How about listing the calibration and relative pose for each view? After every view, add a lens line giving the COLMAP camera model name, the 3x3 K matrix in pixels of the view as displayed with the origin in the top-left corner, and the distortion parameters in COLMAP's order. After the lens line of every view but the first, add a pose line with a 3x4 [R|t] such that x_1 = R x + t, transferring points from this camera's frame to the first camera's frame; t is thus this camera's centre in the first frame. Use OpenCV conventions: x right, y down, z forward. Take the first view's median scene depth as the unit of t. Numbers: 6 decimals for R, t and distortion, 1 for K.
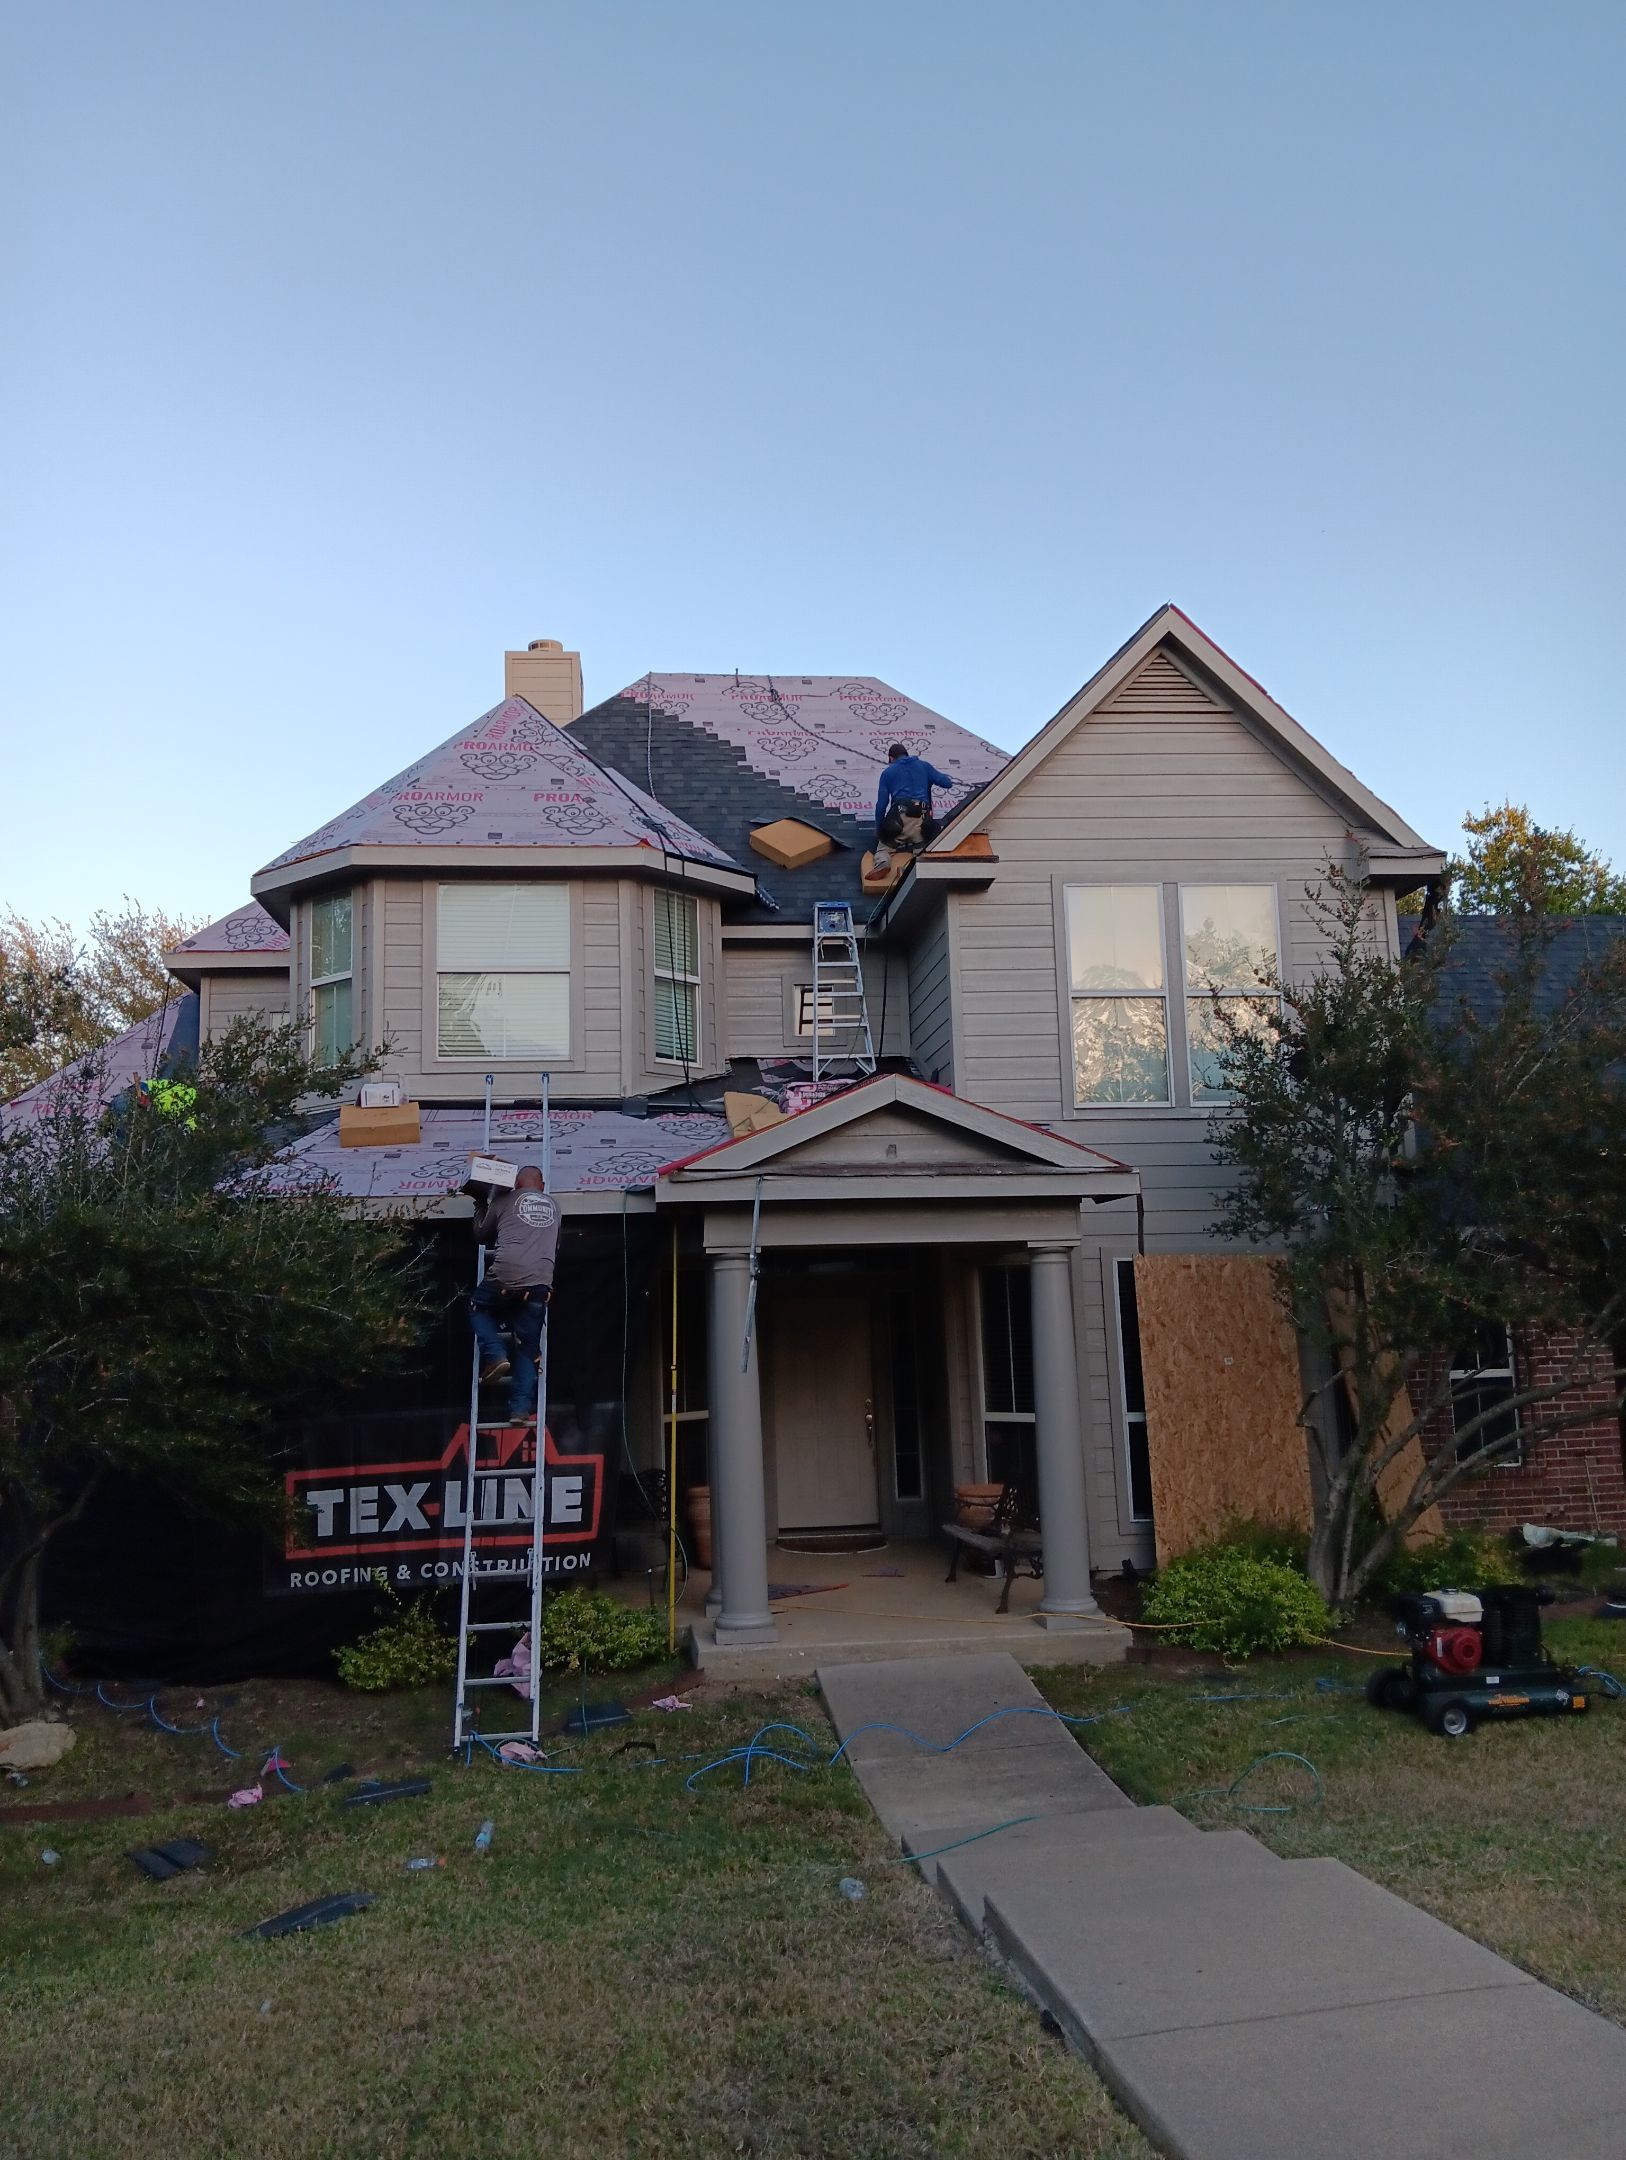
lens RADIAL K [[1605.8, 0, 933.1], [0, 1605.8, 1088.7], [0, 0, 1]] dist [0.060943, -0.002663]
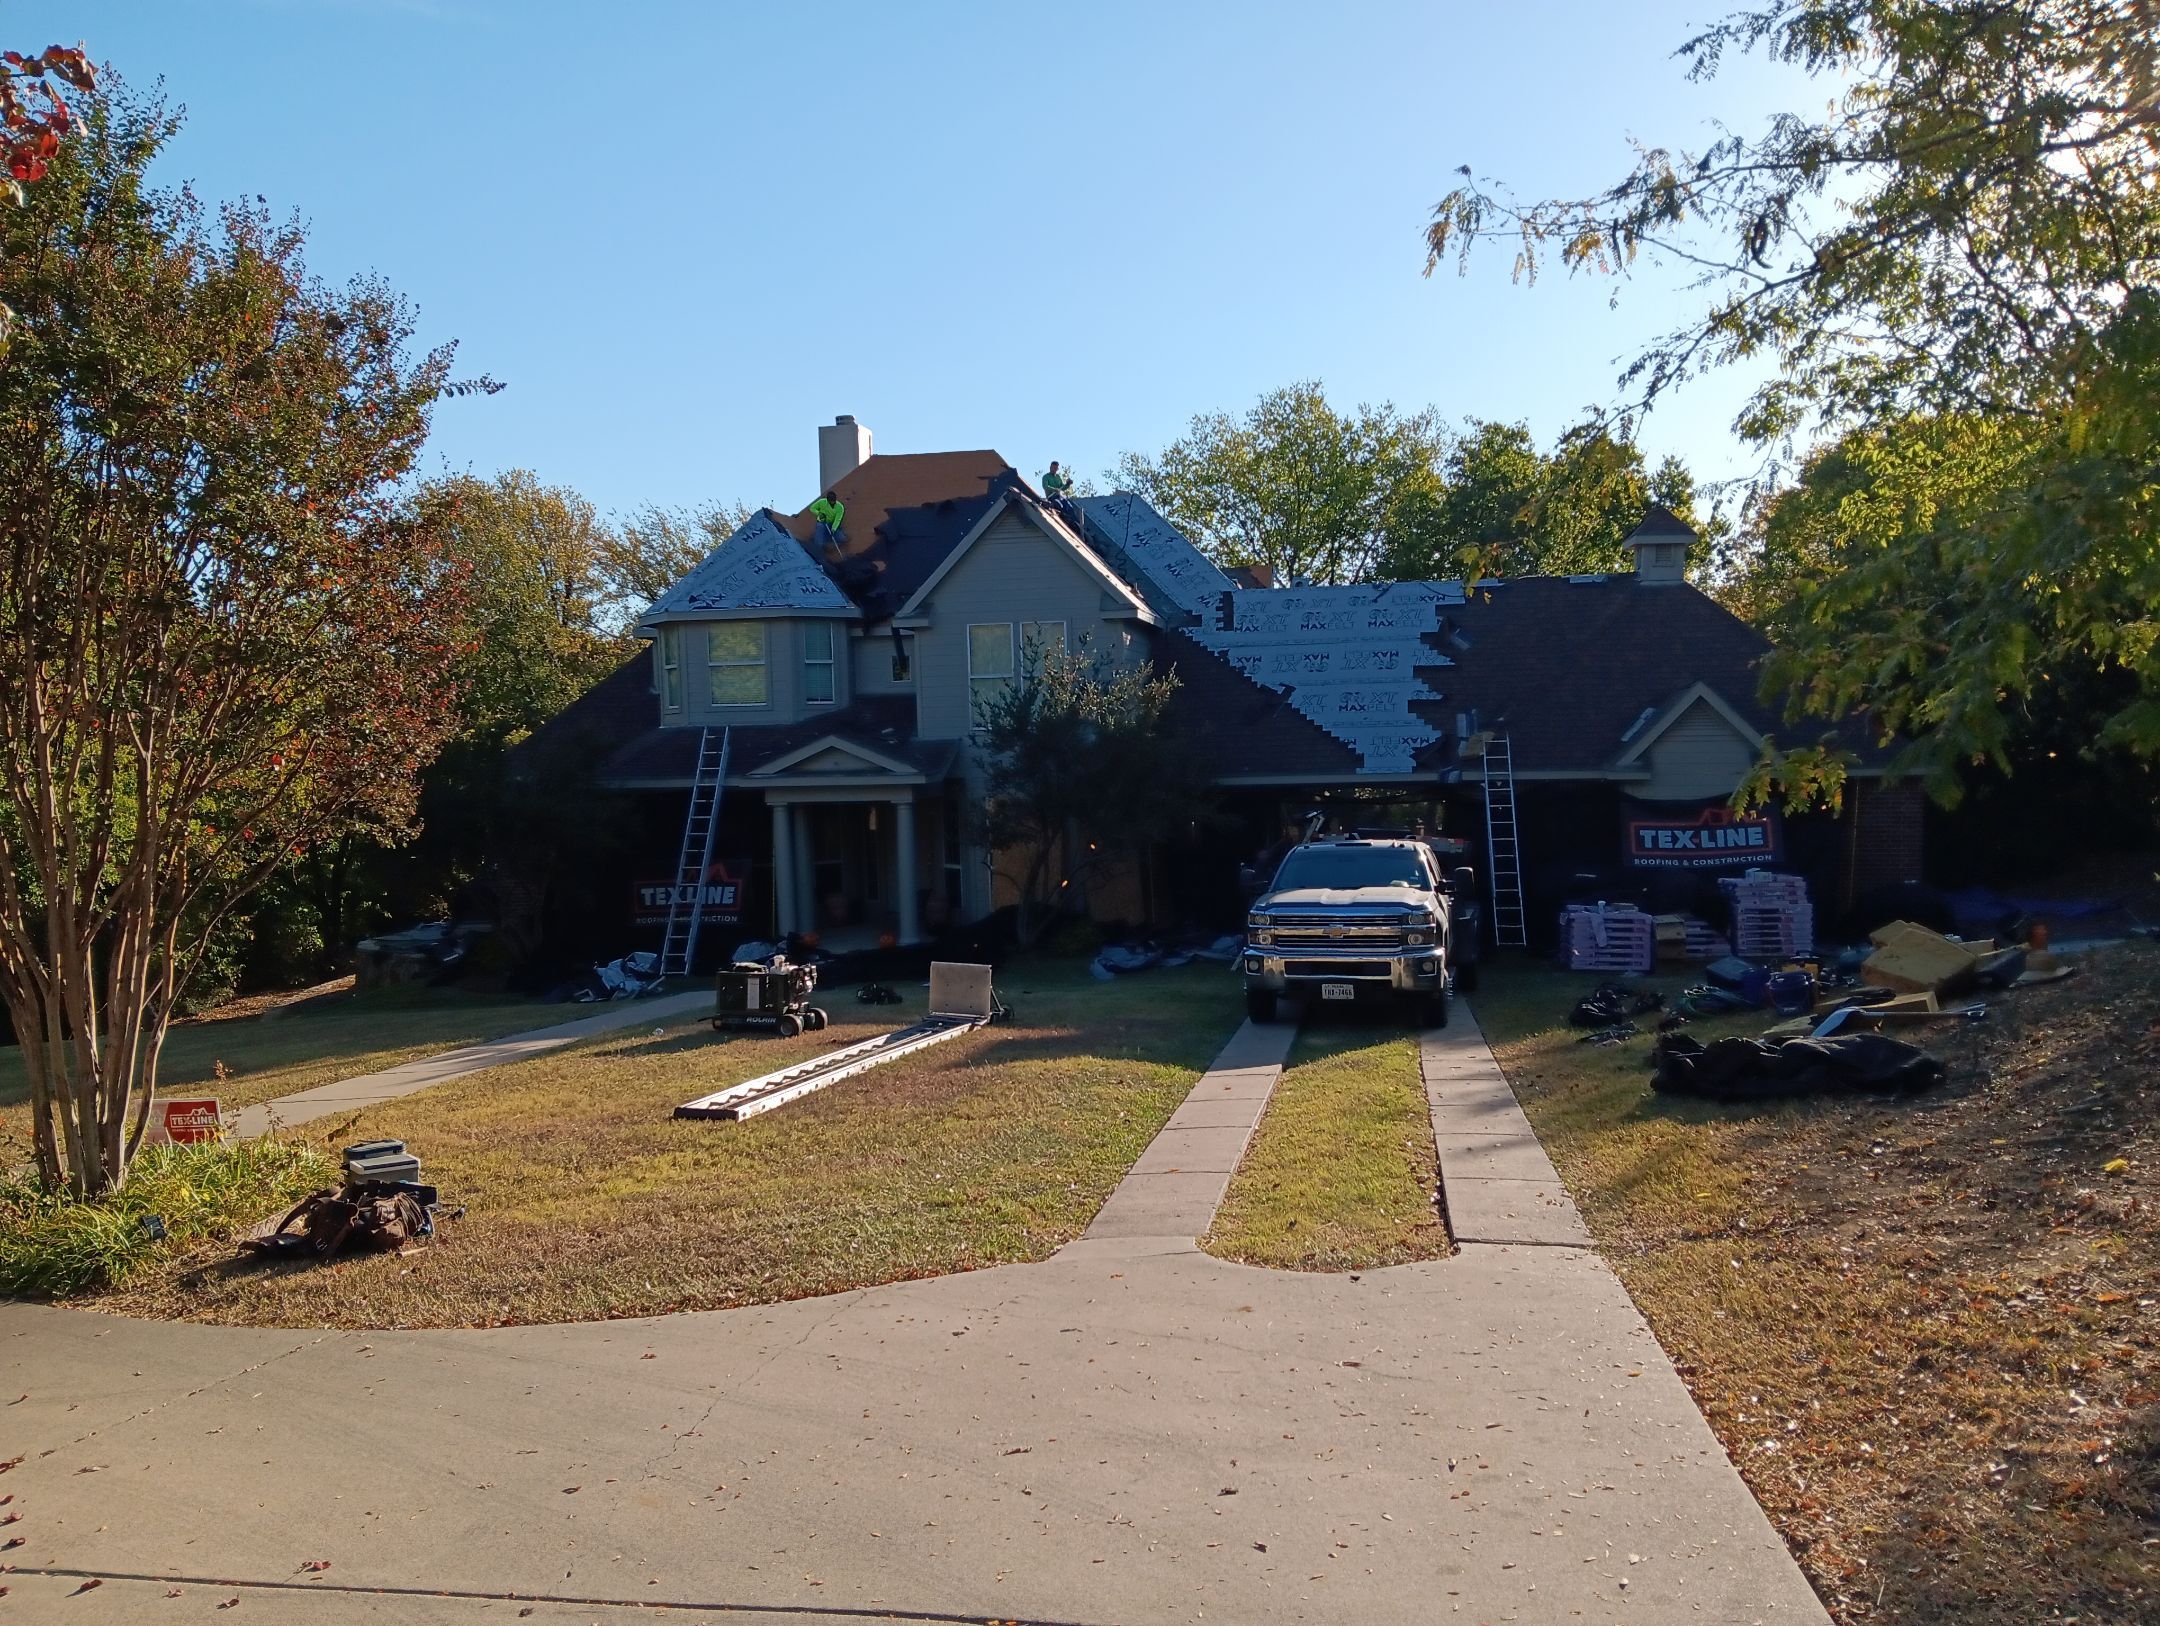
lens RADIAL K [[1614.3, 0, 1082.3], [0, 1614.3, 787.6], [0, 0, 1]] dist [0.055384, 0.000974]
pose [[0.947570, 0.021033, -0.318855, 0.928120], [0.033272, 0.985914, 0.163912, -0.264828], [0.317811, -0.165927, 0.933523, -0.992032]]
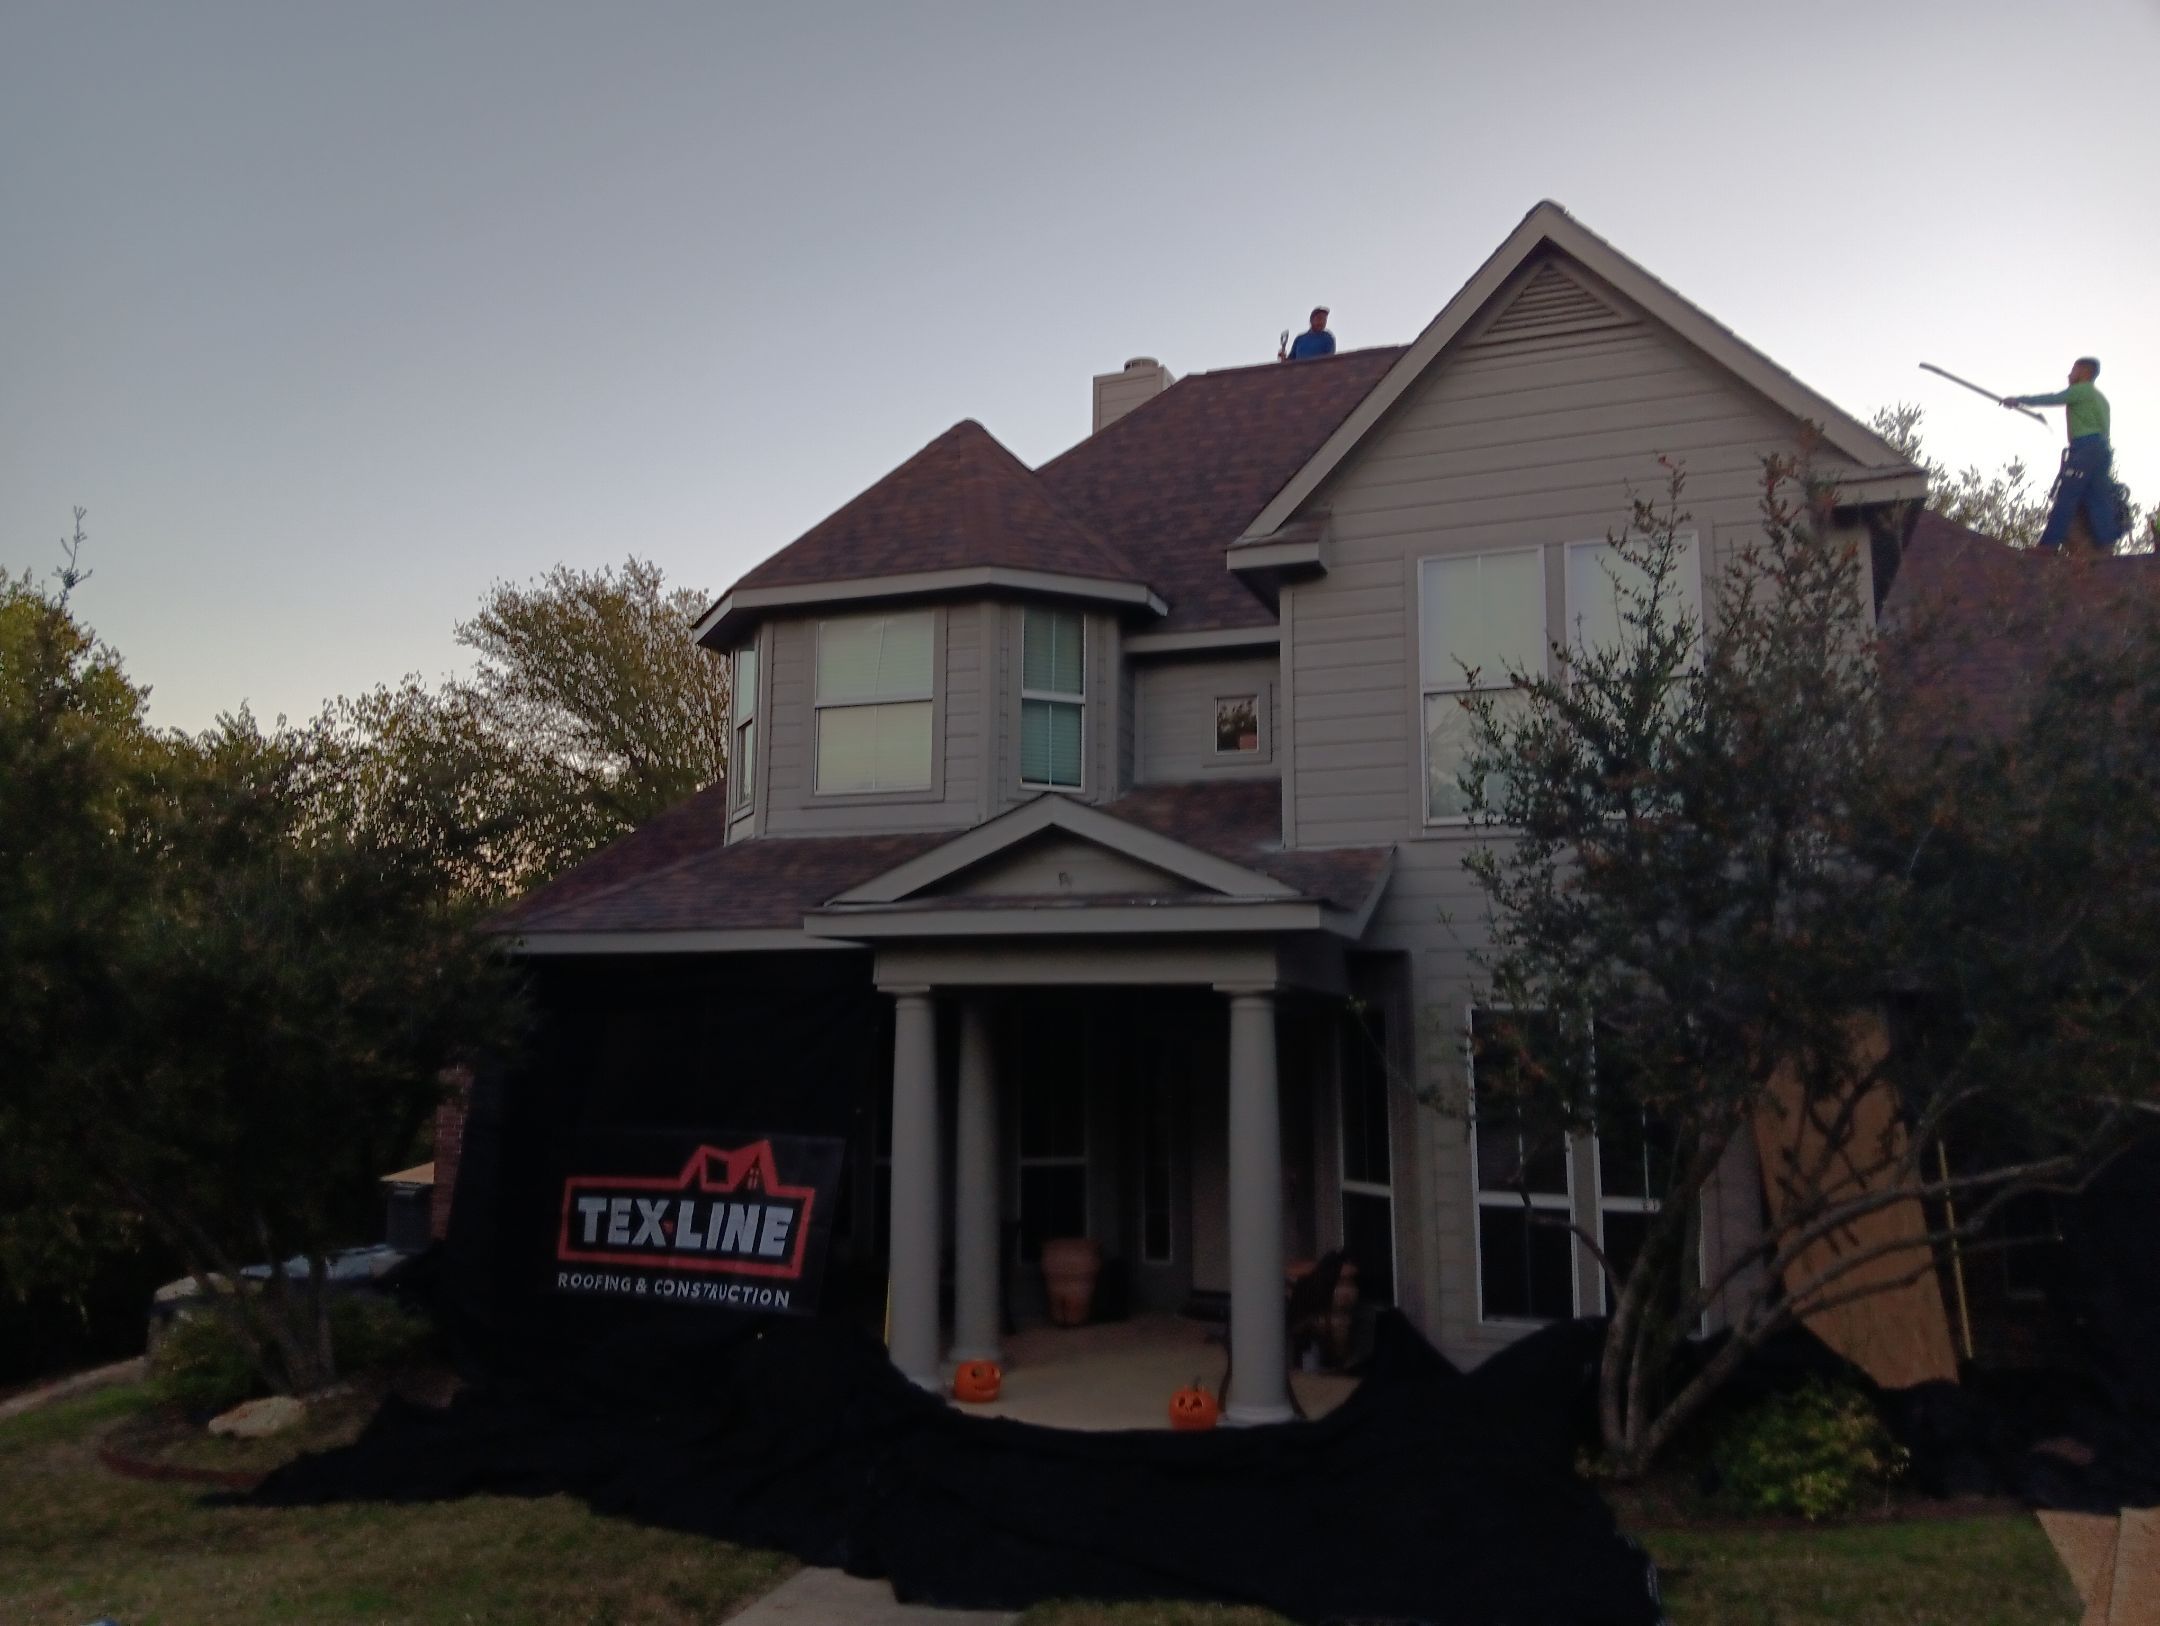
lens RADIAL K [[1665.3, 0, 1071.0], [0, 1665.3, 816.2], [0, 0, 1]] dist [0.087852, -0.147087]
pose [[0.871336, -0.019829, -0.490286, 0.356492], [0.014106, 0.999782, -0.015366, 0.016053], [0.490484, 0.006473, 0.871426, 0.161858]]
